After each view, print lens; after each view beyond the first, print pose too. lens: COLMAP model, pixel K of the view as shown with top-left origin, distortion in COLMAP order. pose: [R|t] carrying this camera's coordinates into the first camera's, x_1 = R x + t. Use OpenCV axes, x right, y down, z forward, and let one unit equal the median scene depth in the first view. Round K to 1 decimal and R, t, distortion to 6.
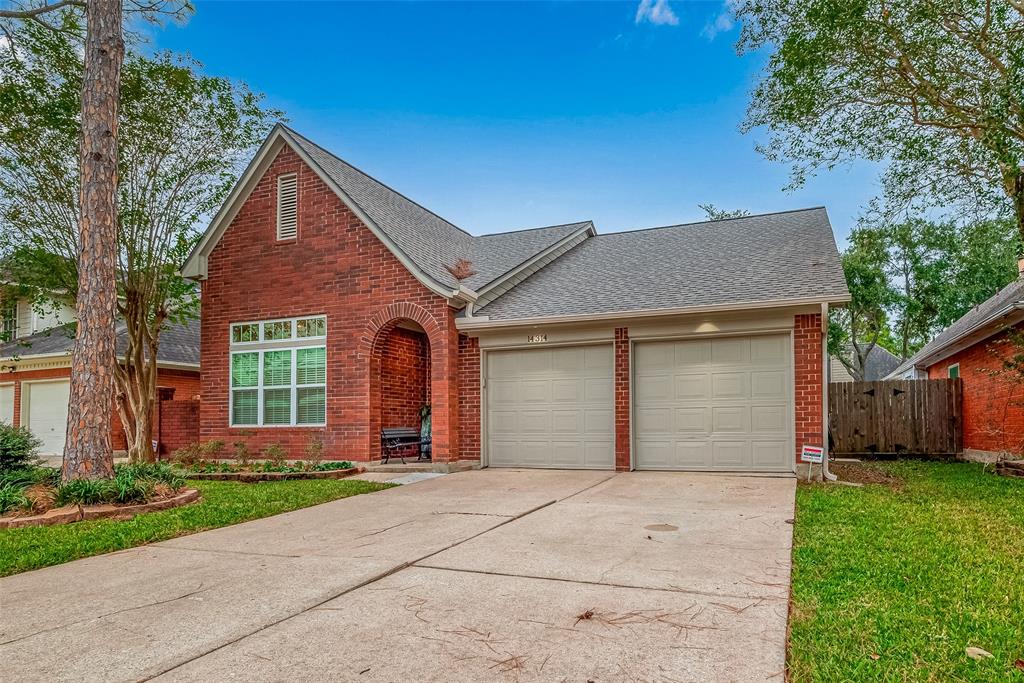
lens RADIAL K [[571.5, 0, 511.4], [0, 571.5, 346.6], [0, 0, 1]] dist [-0.001677, 0.001864]
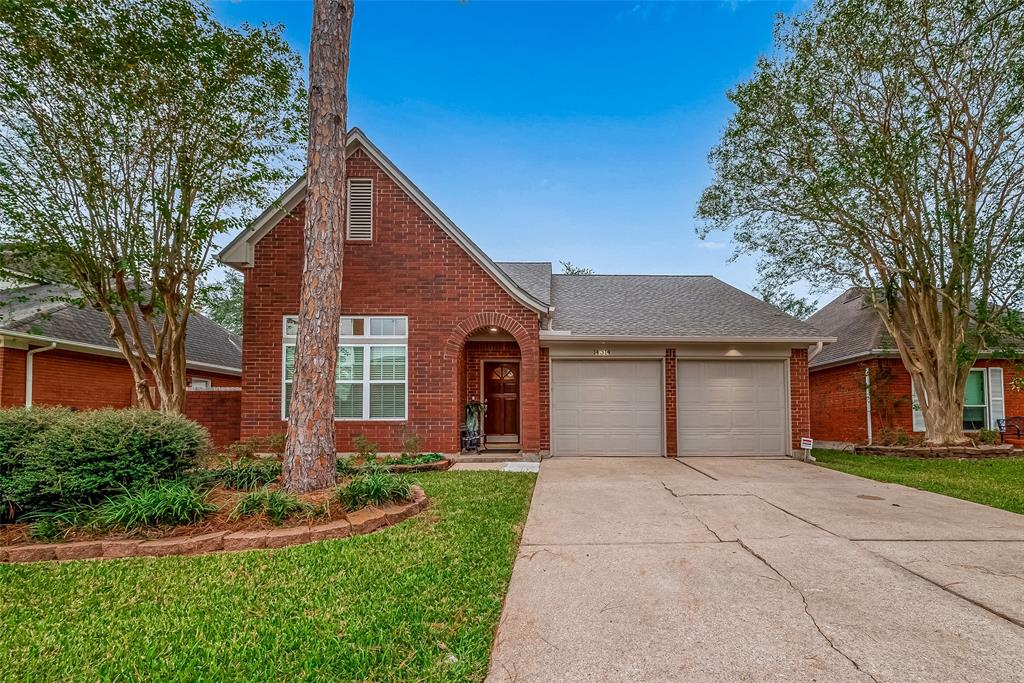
lens RADIAL K [[444.9, 0, 513.3], [0, 444.9, 358.2], [0, 0, 1]] dist [-0.000718, -0.000113]
pose [[0.927647, 0.063400, 0.368036, -0.482304], [-0.061306, 0.997967, -0.017391, 0.027131], [-0.368391, -0.006430, 0.929649, 0.164637]]
